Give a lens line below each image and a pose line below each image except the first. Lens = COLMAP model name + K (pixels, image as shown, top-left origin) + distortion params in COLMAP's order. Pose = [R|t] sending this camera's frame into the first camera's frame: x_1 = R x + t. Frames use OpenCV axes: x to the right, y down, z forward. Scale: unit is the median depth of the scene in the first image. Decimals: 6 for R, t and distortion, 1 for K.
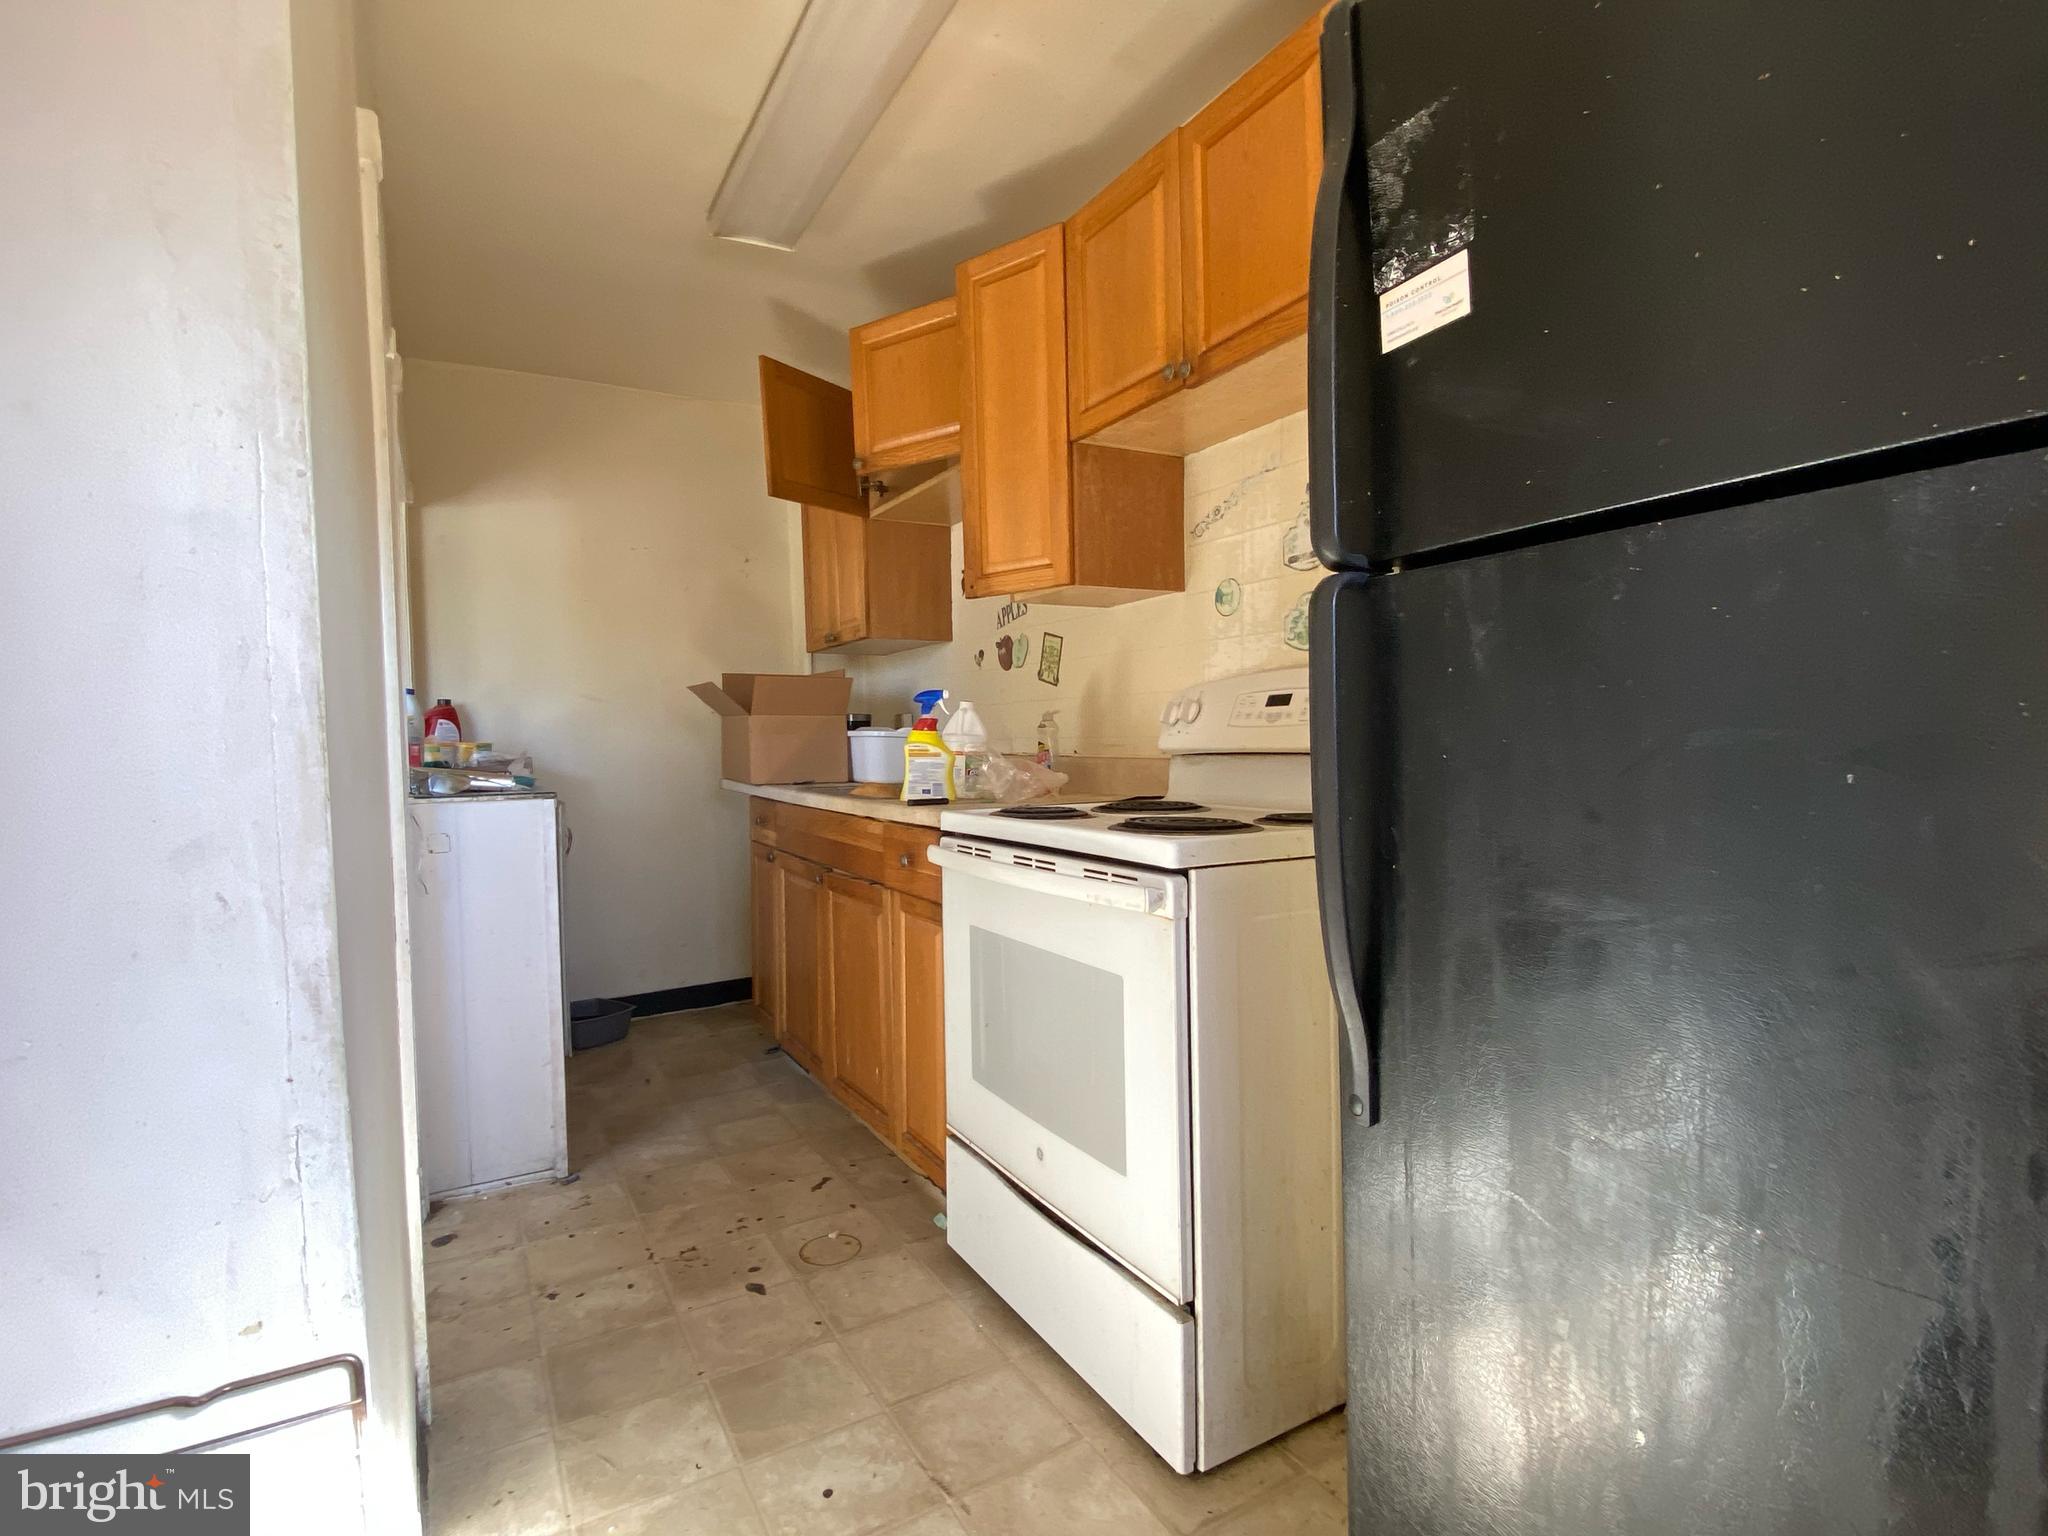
lens RADIAL K [[958.6, 0, 1025.4], [0, 958.6, 775.9], [0, 0, 1]] dist [0.000732, -0.032234]
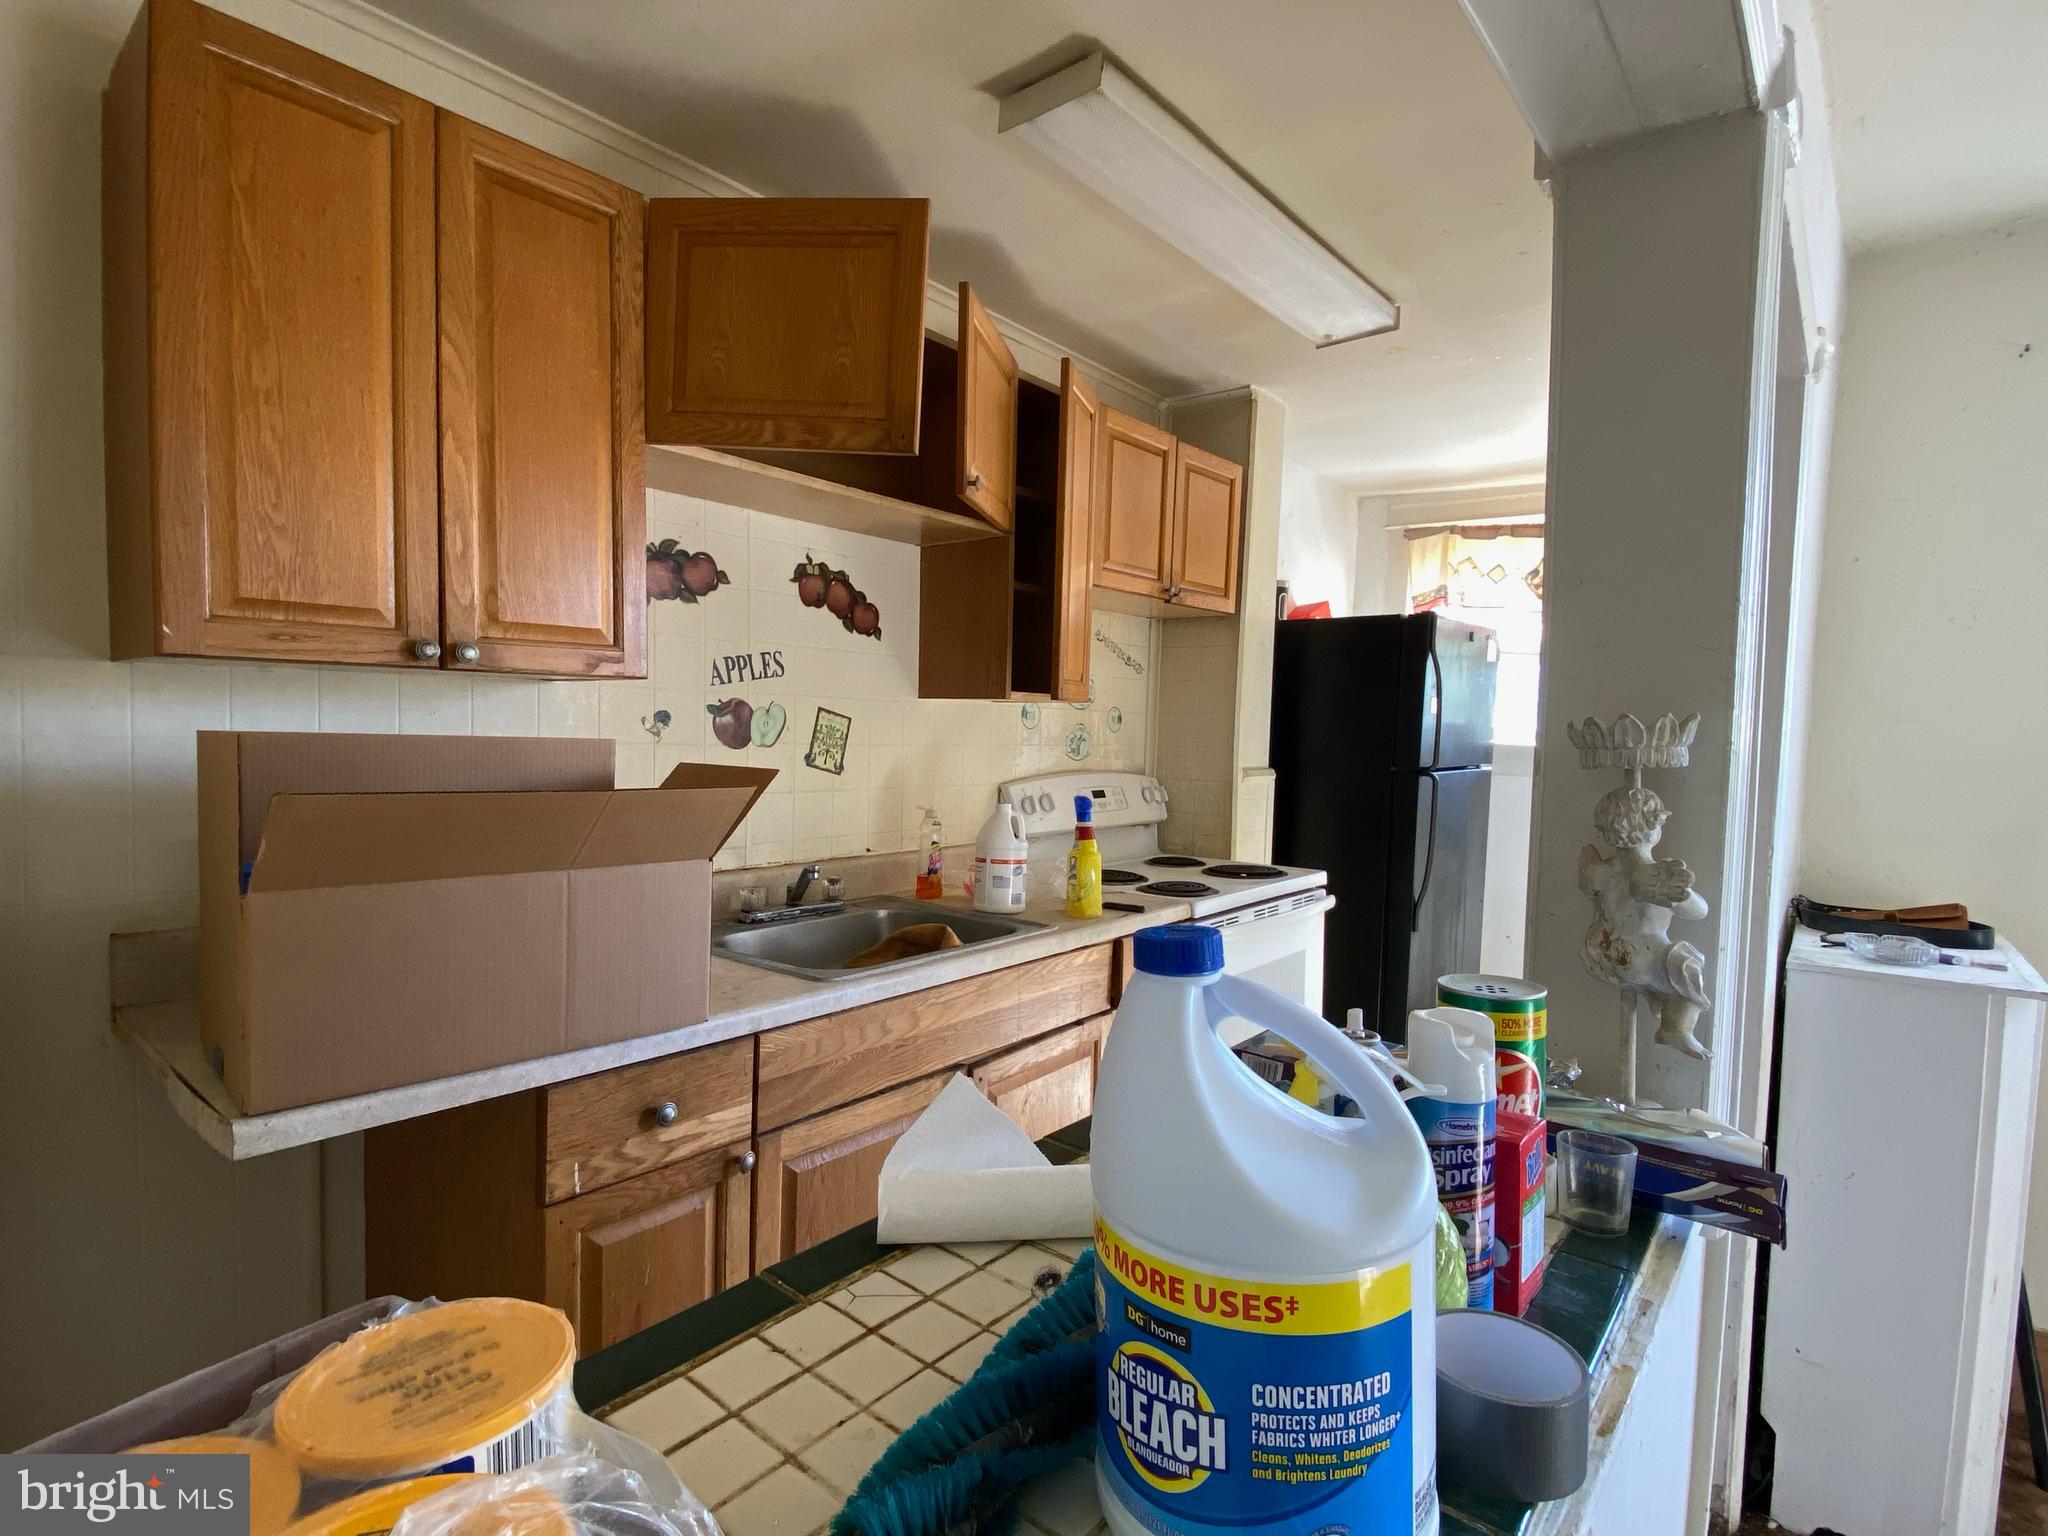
lens RADIAL K [[999.4, 0, 1027.7], [0, 999.4, 779.7], [0, 0, 1]] dist [0.000696, -0.000967]
pose [[-0.330724, -0.044702, 0.942668, -1.072040], [0.020055, 0.998319, 0.054377, -0.170362], [-0.943515, 0.036889, -0.329271, 1.443230]]
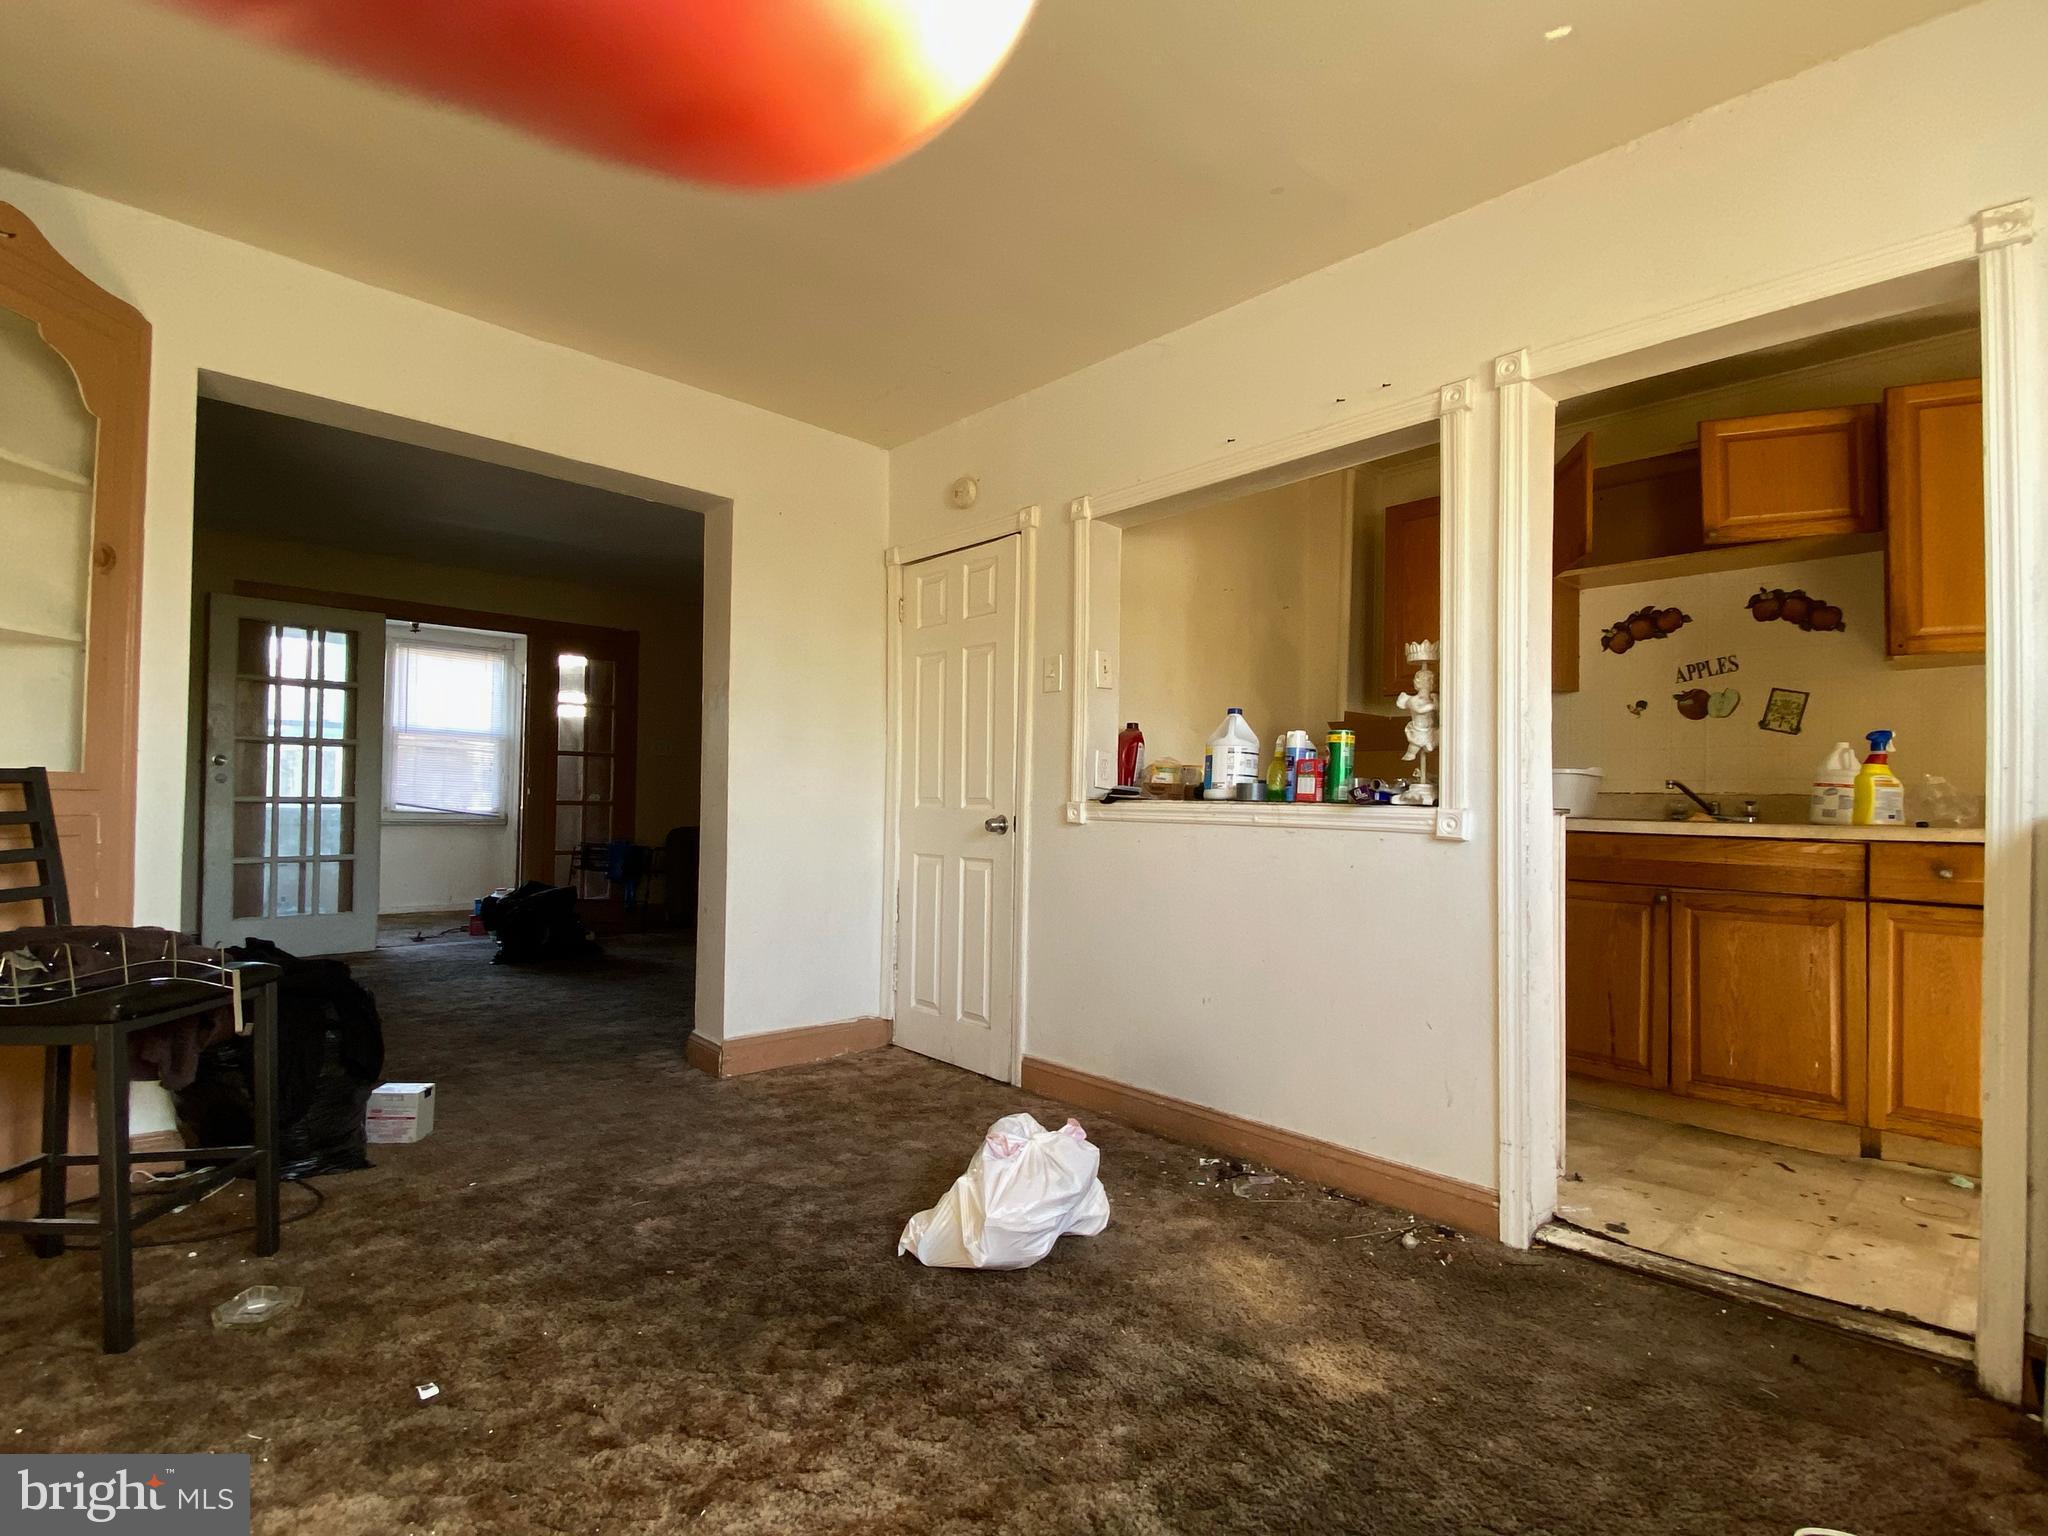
lens RADIAL K [[999.4, 0, 1027.7], [0, 999.4, 779.7], [0, 0, 1]] dist [0.000696, -0.000967]
pose [[0.975791, 0.034860, 0.215907, -1.449515], [-0.021447, 0.997709, -0.064159, 0.074764], [-0.217649, 0.057975, 0.974304, 0.031932]]
